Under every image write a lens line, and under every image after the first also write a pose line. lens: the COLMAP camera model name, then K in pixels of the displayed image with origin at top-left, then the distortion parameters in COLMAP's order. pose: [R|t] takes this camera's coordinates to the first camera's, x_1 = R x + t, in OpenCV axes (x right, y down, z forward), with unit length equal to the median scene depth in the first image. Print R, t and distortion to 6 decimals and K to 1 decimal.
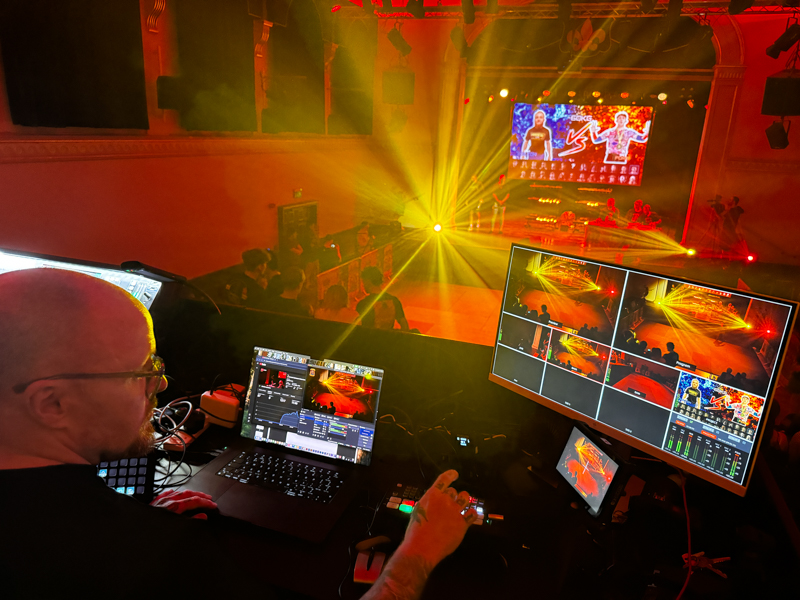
lens RADIAL K [[568.2, 0, 400.0], [0, 568.2, 300.0], [0, 0, 1]] dist [0.078122, -0.101299]
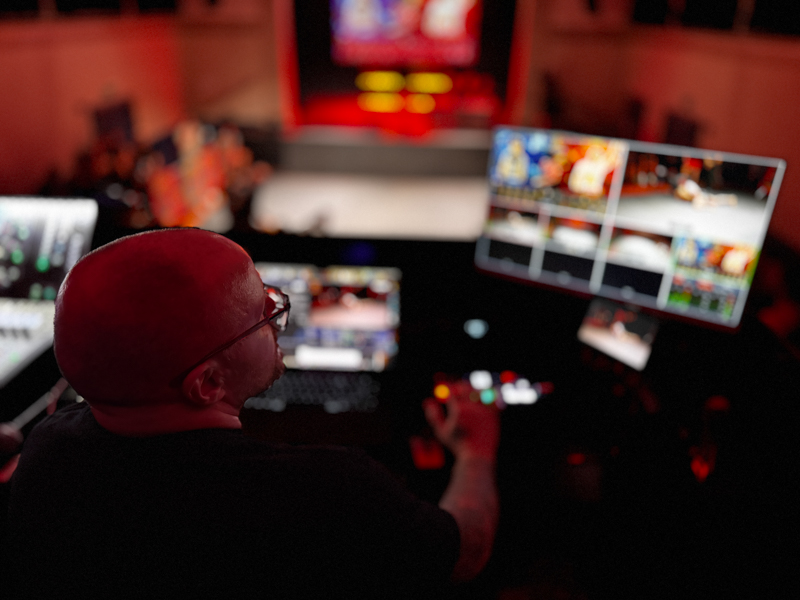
lens RADIAL K [[568.2, 0, 400.0], [0, 568.2, 300.0], [0, 0, 1]] dist [0.078122, -0.101299]
pose [[0.954926, -0.157918, 0.251352, -0.270134], [0.108724, 0.973977, 0.198866, -0.023504], [-0.276216, -0.162575, 0.947246, 0.065586]]
